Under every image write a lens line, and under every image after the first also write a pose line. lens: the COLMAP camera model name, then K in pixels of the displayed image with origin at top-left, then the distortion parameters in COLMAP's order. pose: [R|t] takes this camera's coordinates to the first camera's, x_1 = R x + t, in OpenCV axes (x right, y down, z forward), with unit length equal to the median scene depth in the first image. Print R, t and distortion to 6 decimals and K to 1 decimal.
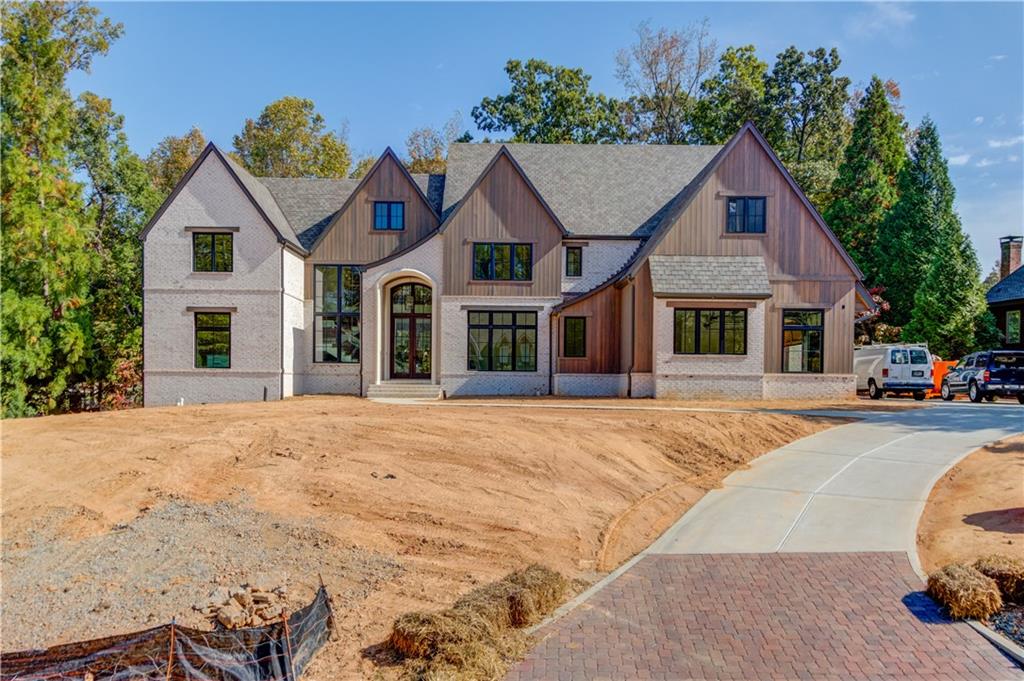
lens RADIAL K [[864.2, 0, 512.0], [0, 864.2, 340.5], [0, 0, 1]] dist [-0.004812, -0.003774]
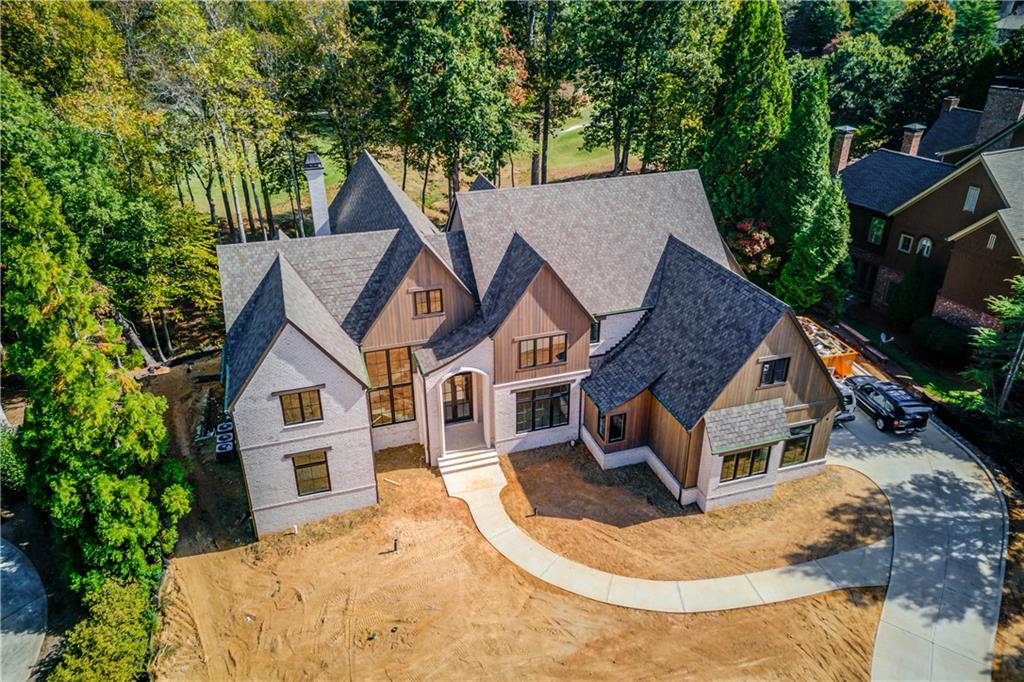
lens RADIAL K [[719.7, 0, 533.1], [0, 719.7, 340.2], [0, 0, 1]] dist [0.060295, 0.000466]
pose [[0.956157, -0.136012, 0.259355, -0.276003], [0.004605, 0.892482, 0.451059, -0.545442], [-0.292819, -0.430089, 0.853979, 0.175912]]
